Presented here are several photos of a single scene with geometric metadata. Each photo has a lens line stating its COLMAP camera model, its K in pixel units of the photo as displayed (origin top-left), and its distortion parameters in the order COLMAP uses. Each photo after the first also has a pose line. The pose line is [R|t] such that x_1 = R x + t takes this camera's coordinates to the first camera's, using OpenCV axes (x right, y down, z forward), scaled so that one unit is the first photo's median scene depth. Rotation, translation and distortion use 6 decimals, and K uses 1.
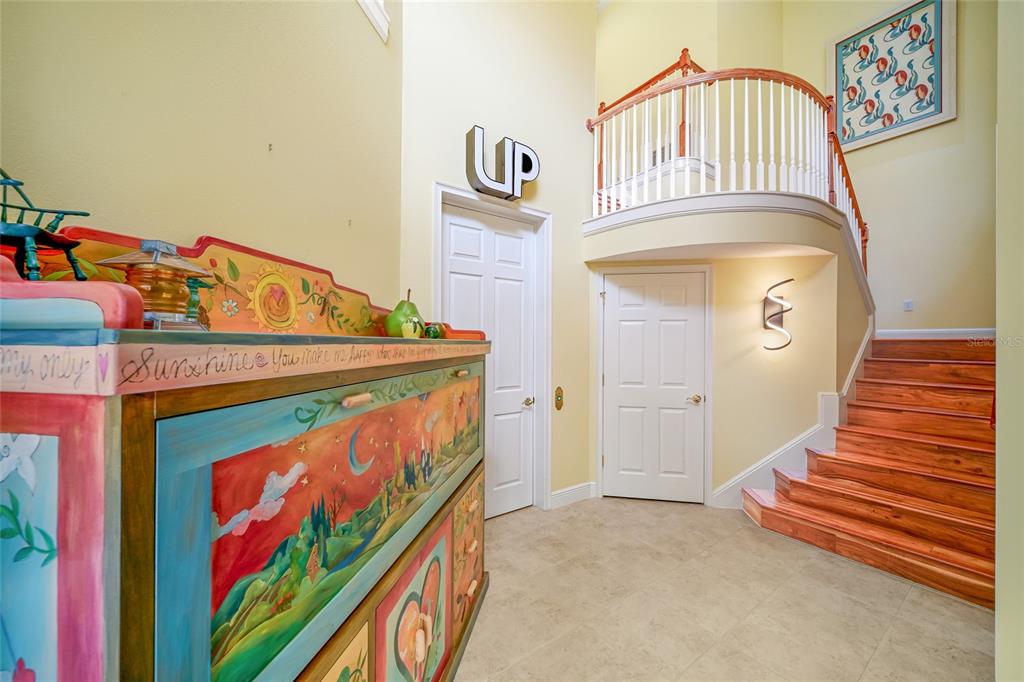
lens RADIAL K [[378.2, 0, 514.8], [0, 378.2, 339.6], [0, 0, 1]] dist [0.013294, -0.006751]
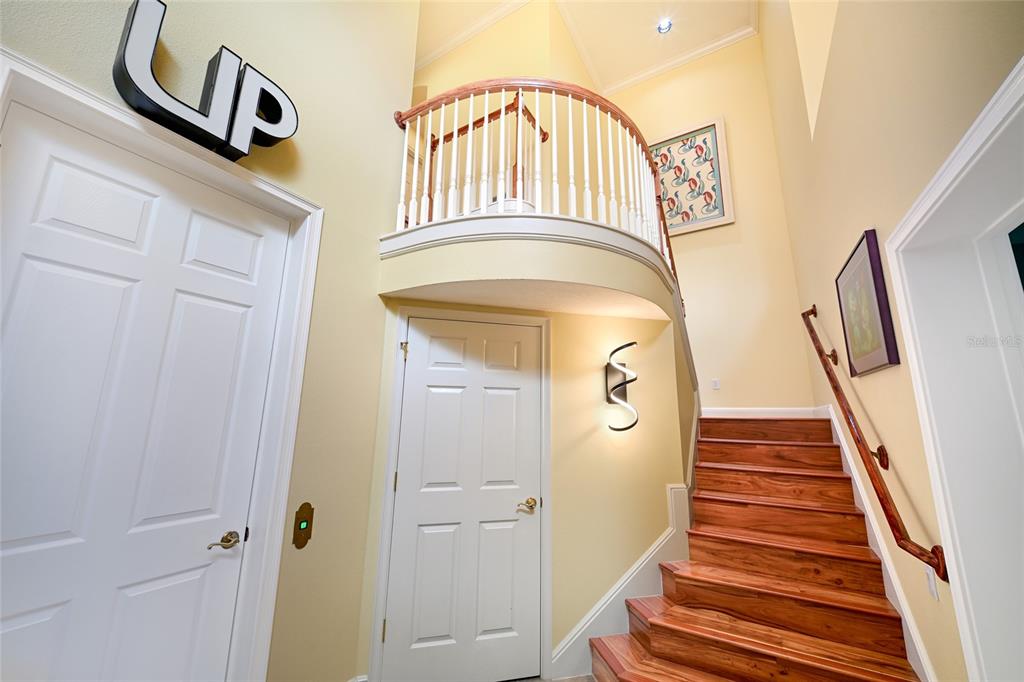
lens RADIAL K [[378.2, 0, 514.8], [0, 378.2, 339.6], [0, 0, 1]] dist [0.013294, -0.006751]
pose [[0.919027, 0.086166, 0.384663, 0.166454], [-0.009657, 0.980446, -0.196551, -0.001166], [-0.394077, 0.176921, 0.901888, 0.346404]]
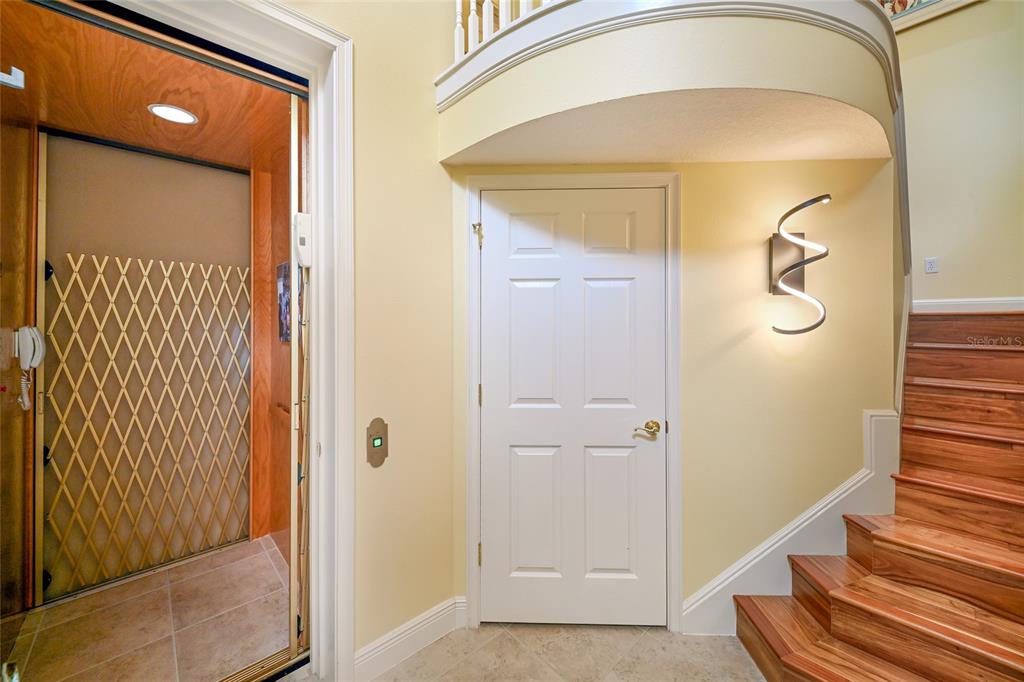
lens RADIAL K [[383.8, 0, 515.6], [0, 383.8, 320.2], [0, 0, 1]] dist [0.011643, -0.006926]
pose [[0.990862, -0.008081, 0.134634, 0.230071], [0.007769, 0.999966, 0.002847, 0.004128], [-0.134652, -0.001775, 0.990891, 0.517208]]
